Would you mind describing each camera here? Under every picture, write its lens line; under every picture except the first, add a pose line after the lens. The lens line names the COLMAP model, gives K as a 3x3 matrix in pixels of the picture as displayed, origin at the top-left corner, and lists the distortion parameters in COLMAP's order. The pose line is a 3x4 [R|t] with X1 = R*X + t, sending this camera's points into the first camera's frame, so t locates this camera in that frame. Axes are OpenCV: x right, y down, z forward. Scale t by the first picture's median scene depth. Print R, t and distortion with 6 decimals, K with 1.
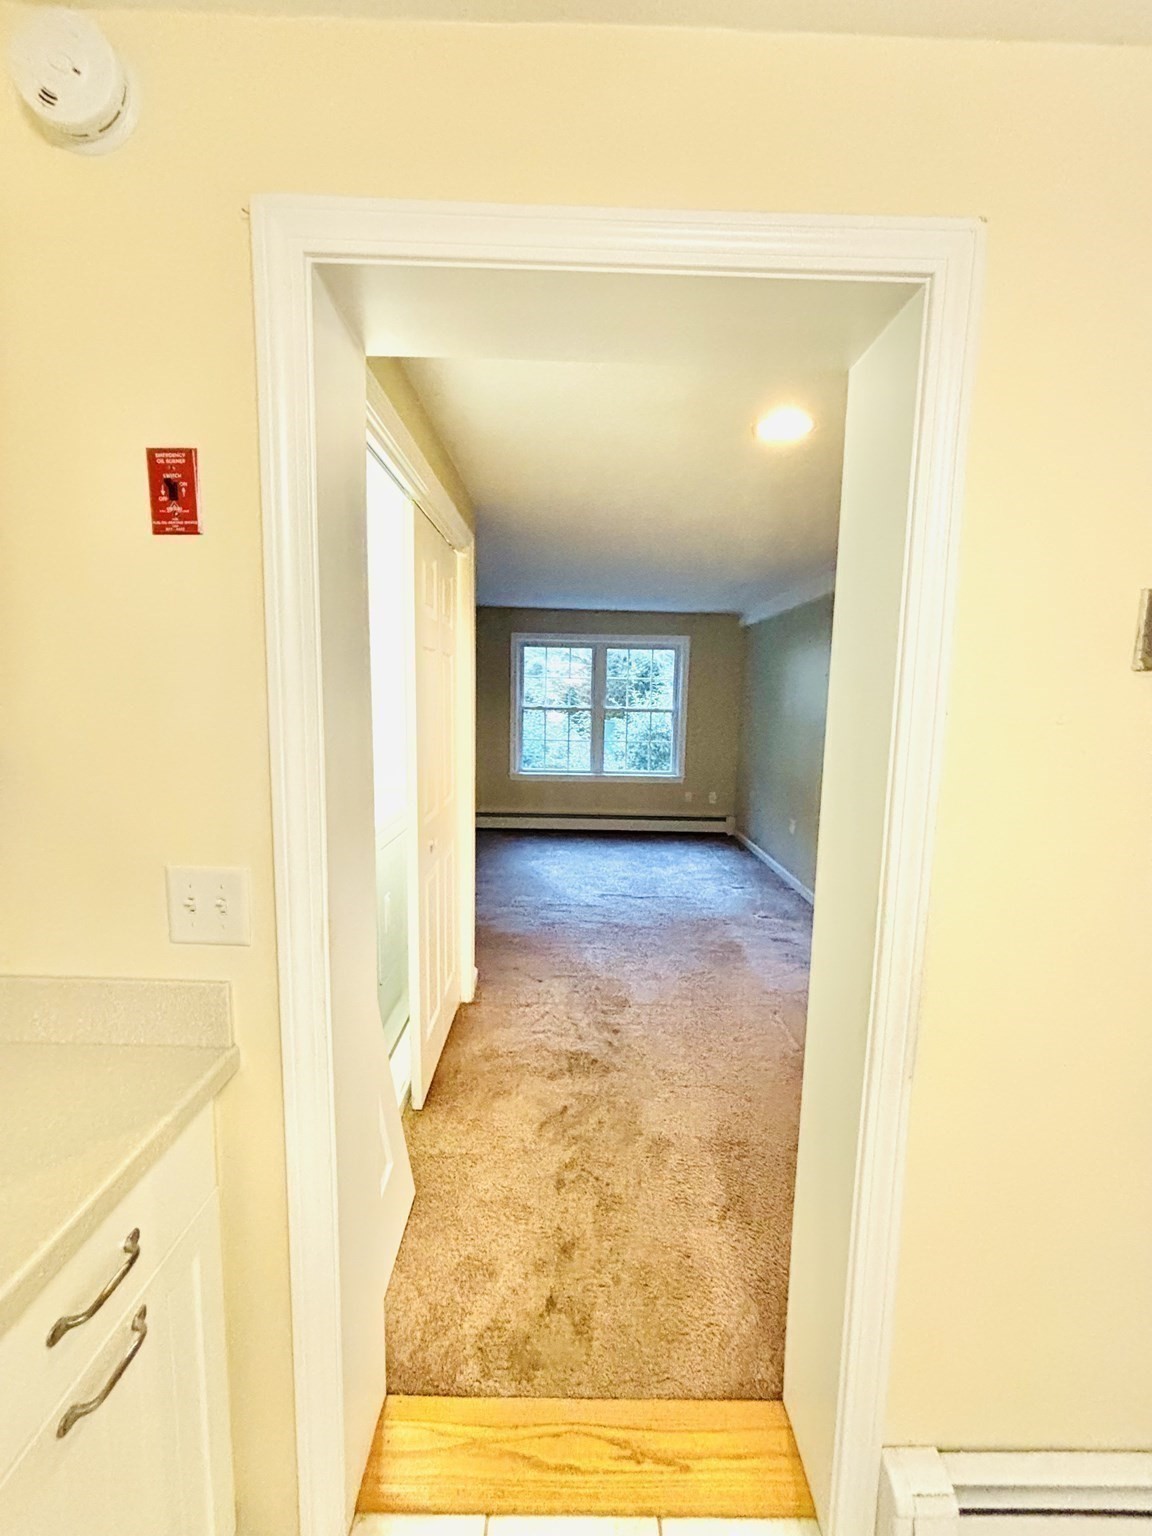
lens RADIAL K [[618.4, 0, 571.9], [0, 618.4, 768.8], [0, 0, 1]] dist [-0.002235, 0.000403]
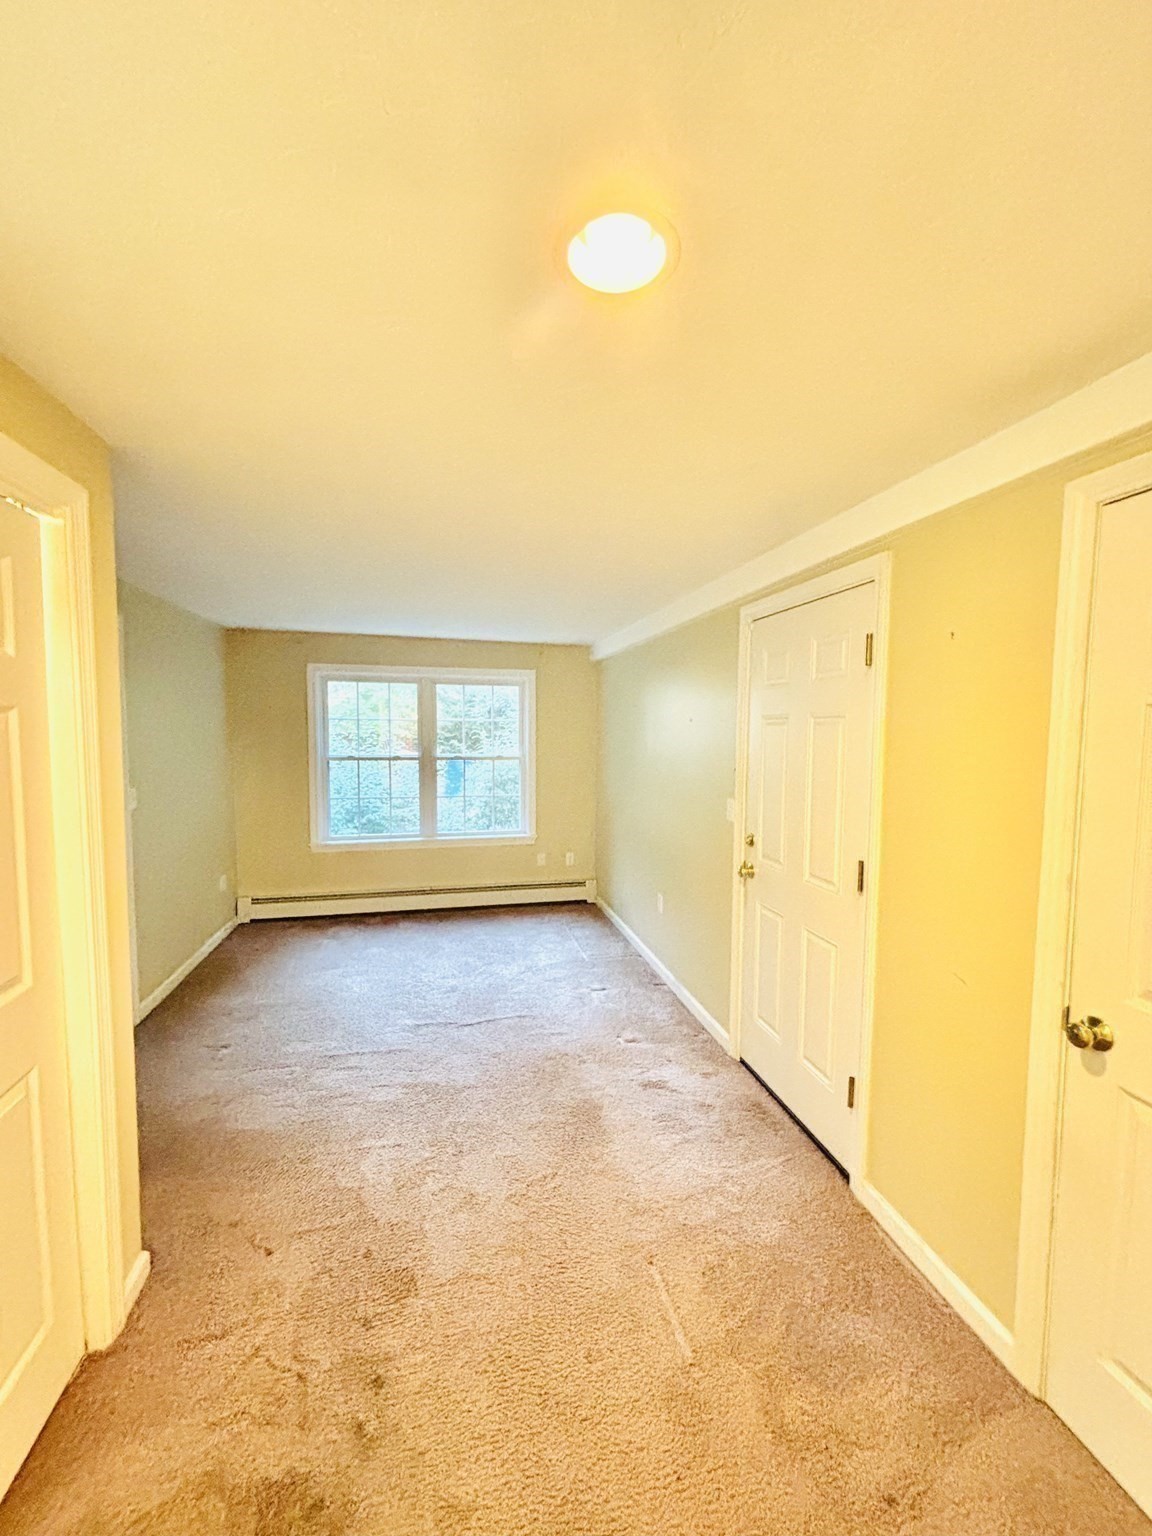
lens RADIAL K [[618.4, 0, 566.6], [0, 618.4, 770.3], [0, 0, 1]] dist [-0.002235, 0.000403]
pose [[0.979563, -0.026998, 0.199317, 0.096690], [0.036327, 0.998402, -0.043297, -0.062940], [-0.197830, 0.049653, 0.978978, 0.274068]]
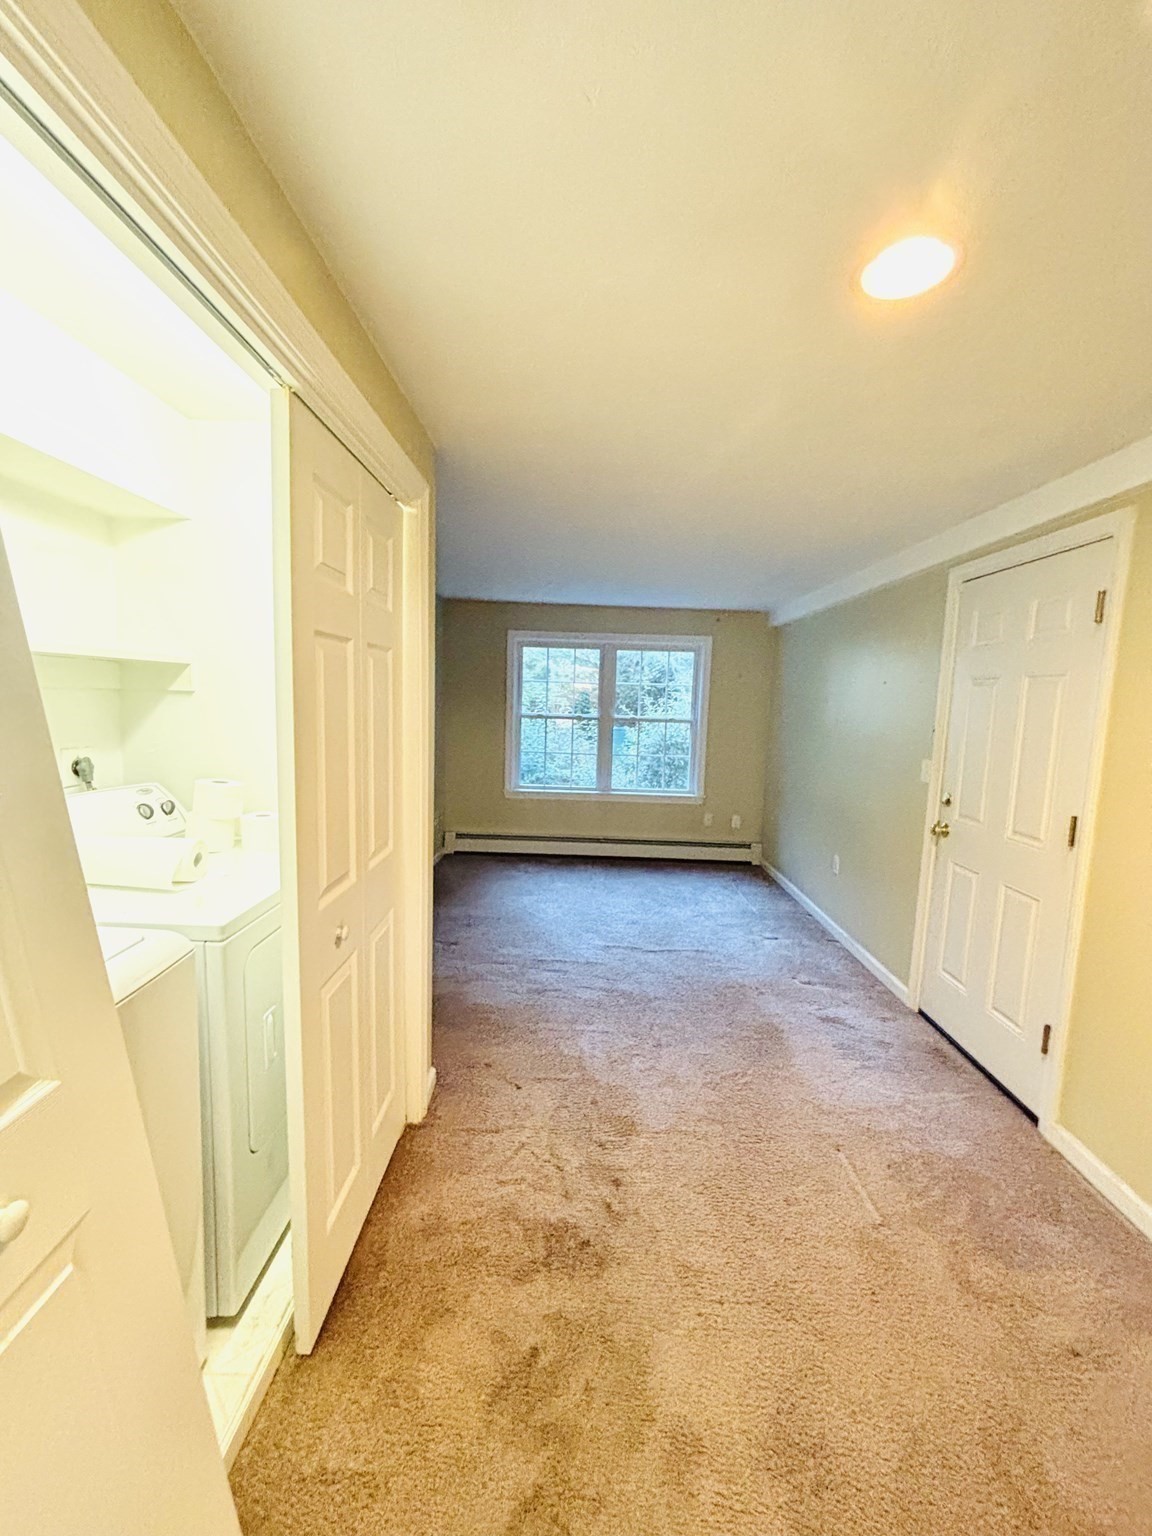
lens RADIAL K [[618.4, 0, 568.5], [0, 618.4, 767.7], [0, 0, 1]] dist [-0.002235, 0.000403]
pose [[0.999624, 0.014366, -0.023367, 0.016972], [-0.014554, 0.999863, -0.007867, -0.030807], [0.023251, 0.008204, 0.999696, 0.196267]]
